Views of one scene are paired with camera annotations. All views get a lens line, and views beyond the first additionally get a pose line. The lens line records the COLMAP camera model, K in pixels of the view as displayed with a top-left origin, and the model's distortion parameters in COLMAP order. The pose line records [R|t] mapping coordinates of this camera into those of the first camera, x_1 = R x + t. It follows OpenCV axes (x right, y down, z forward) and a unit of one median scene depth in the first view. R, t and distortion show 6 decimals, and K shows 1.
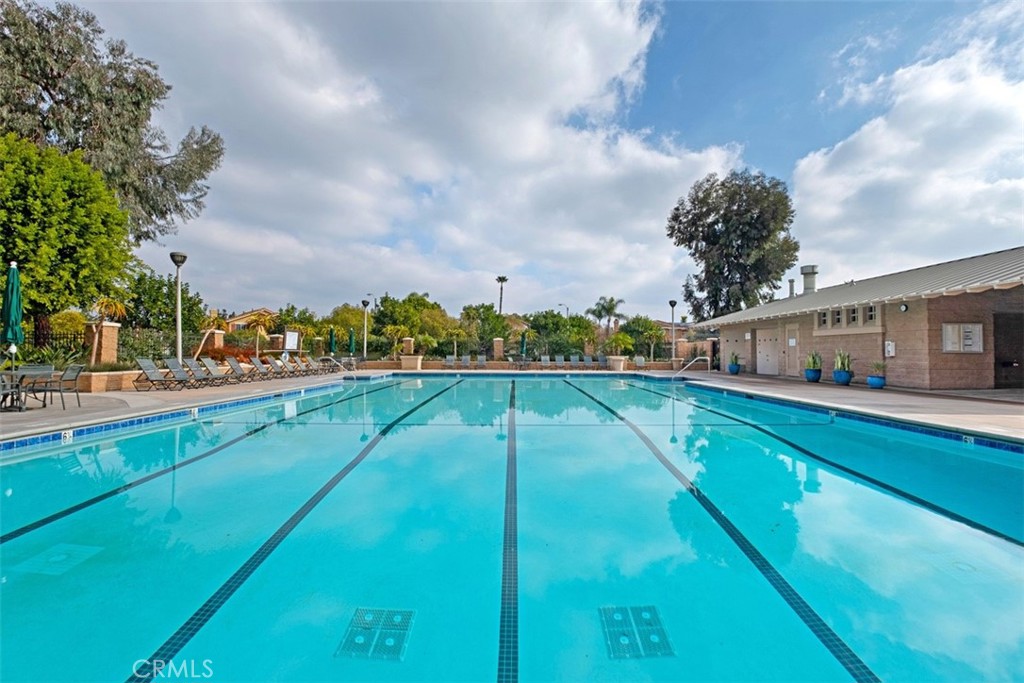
lens RADIAL K [[445.7, 0, 512.0], [0, 445.7, 341.5], [0, 0, 1]] dist [0.000515, -0.000185]
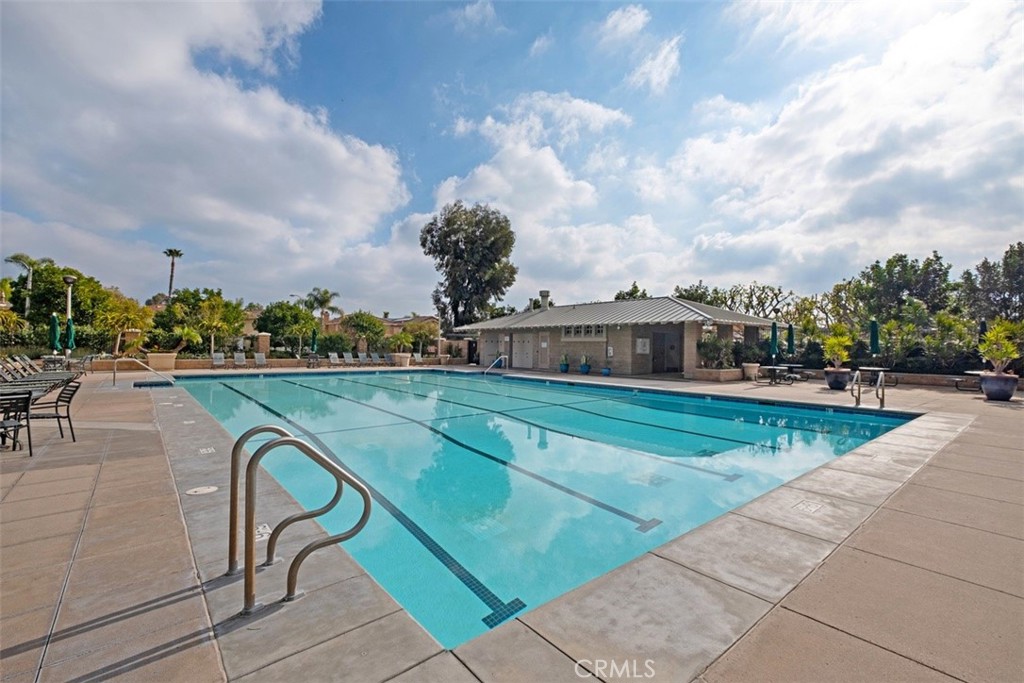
lens RADIAL K [[445.7, 0, 512.0], [0, 445.7, 341.5], [0, 0, 1]] dist [0.000515, -0.000185]
pose [[0.759963, 0.015404, 0.649784, -0.236746], [-0.027071, 0.999602, 0.007965, -0.011069], [-0.649402, -0.023644, 0.760078, -0.013621]]
